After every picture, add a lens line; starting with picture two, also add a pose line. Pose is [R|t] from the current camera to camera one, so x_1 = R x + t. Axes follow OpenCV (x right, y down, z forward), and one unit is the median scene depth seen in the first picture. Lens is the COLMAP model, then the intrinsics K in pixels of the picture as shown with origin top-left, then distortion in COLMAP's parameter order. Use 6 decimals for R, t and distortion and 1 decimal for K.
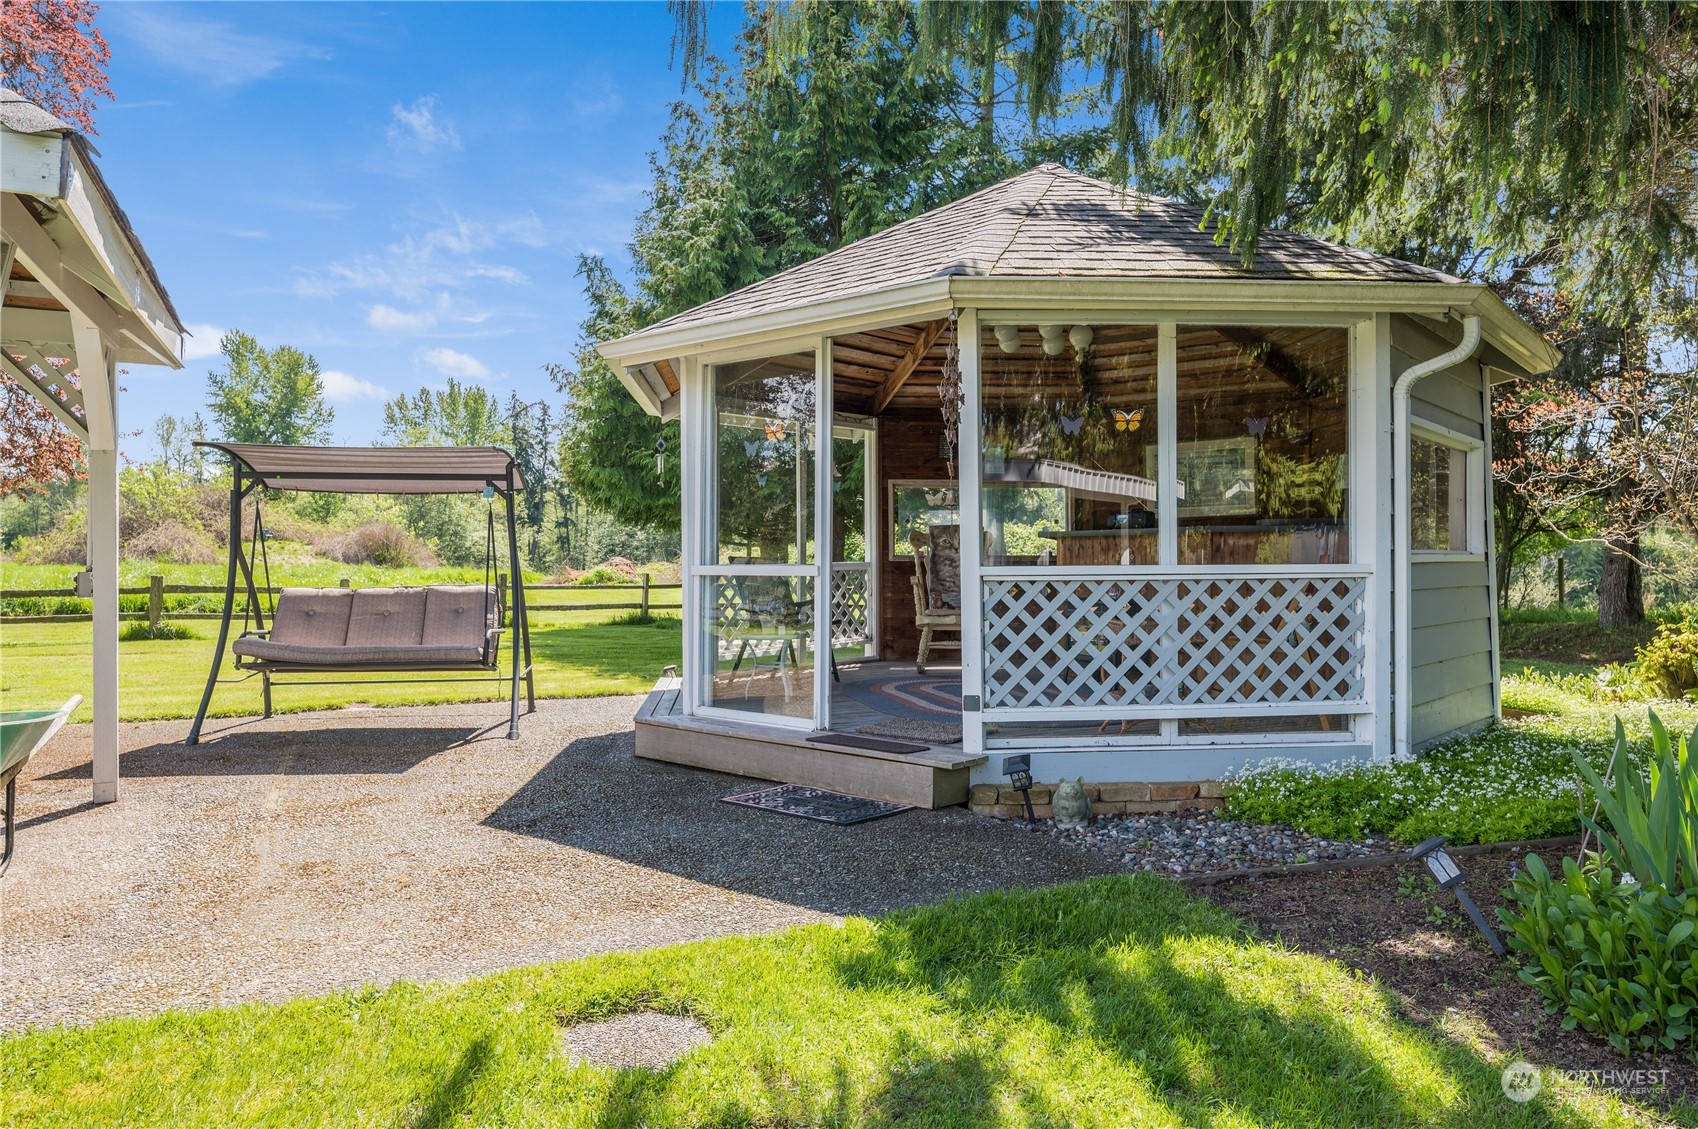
lens RADIAL K [[1146.4, 0, 849.0], [0, 1146.4, 564.5], [0, 0, 1]] dist [0.001261, 0.000143]
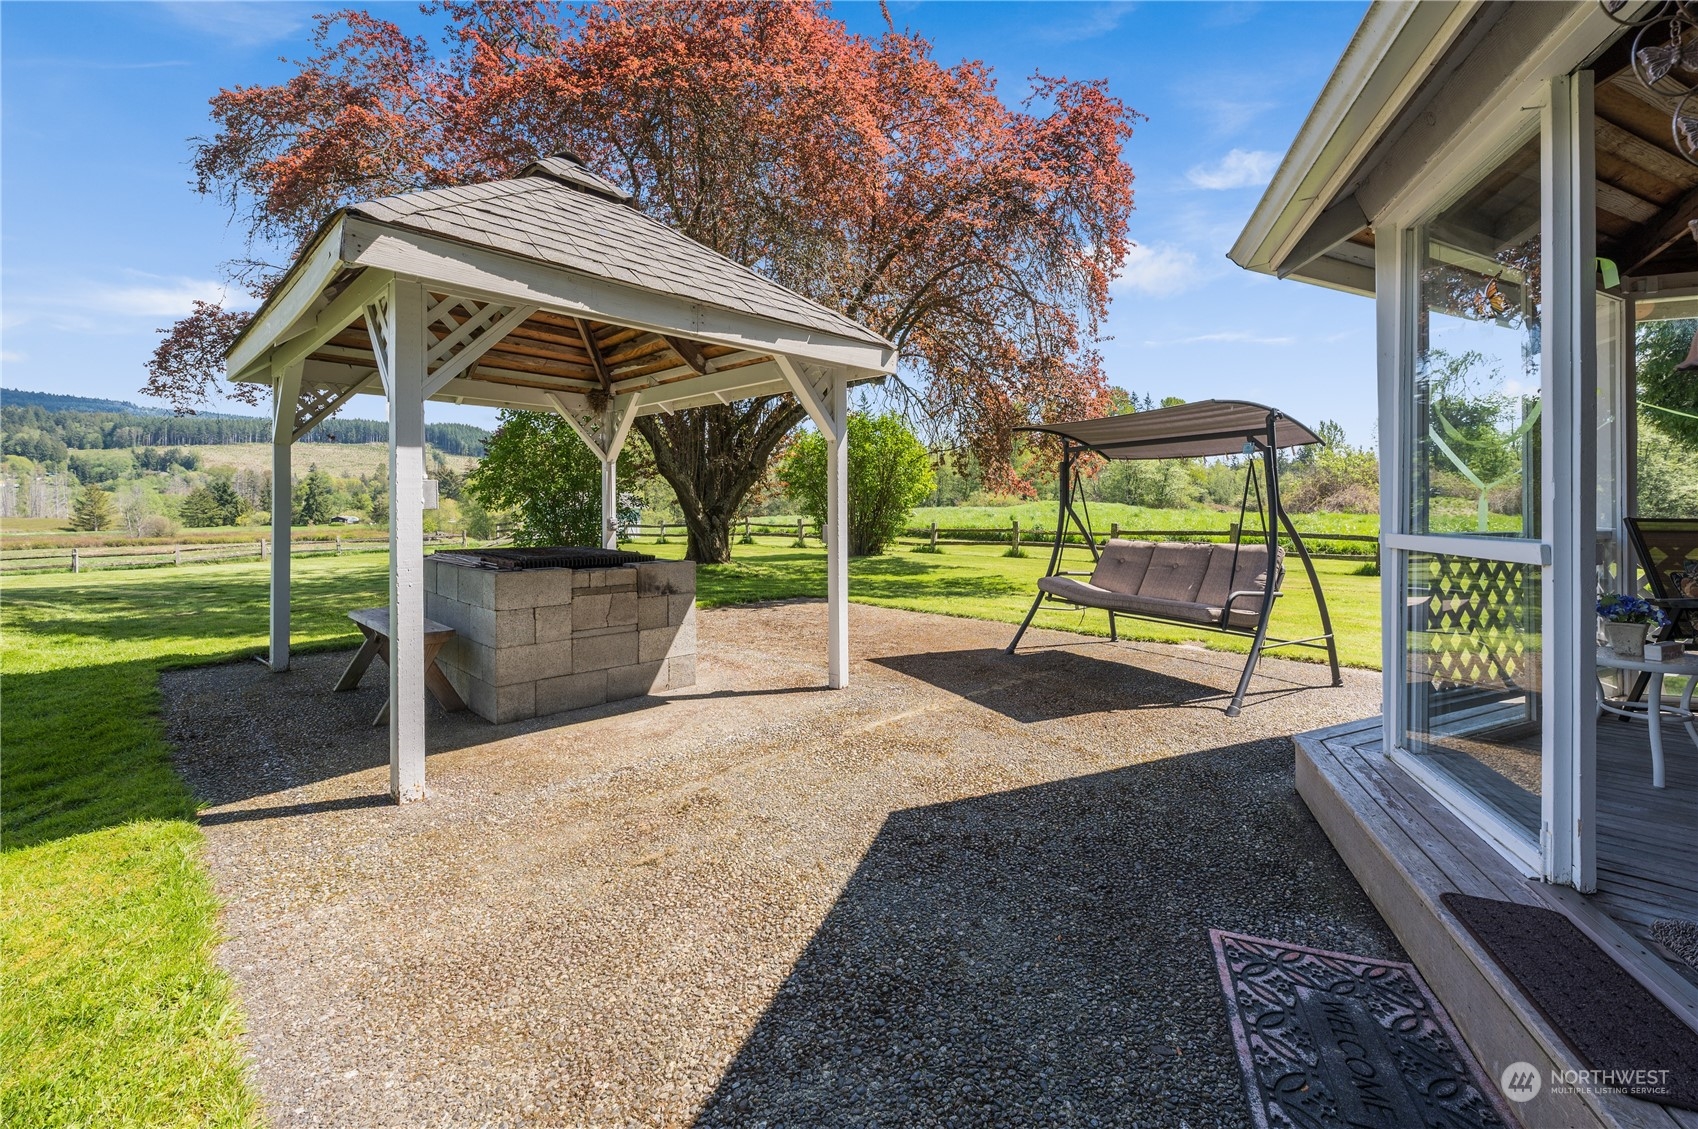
lens RADIAL K [[697.1, 0, 847.8], [0, 697.1, 495.4], [0, 0, 1]] dist [-0.000687, -0.000080]
pose [[0.354208, -0.015886, -0.935032, 0.090714], [-0.007587, 0.999774, -0.019860, -0.007575], [0.935136, 0.014129, 0.354008, 0.386805]]
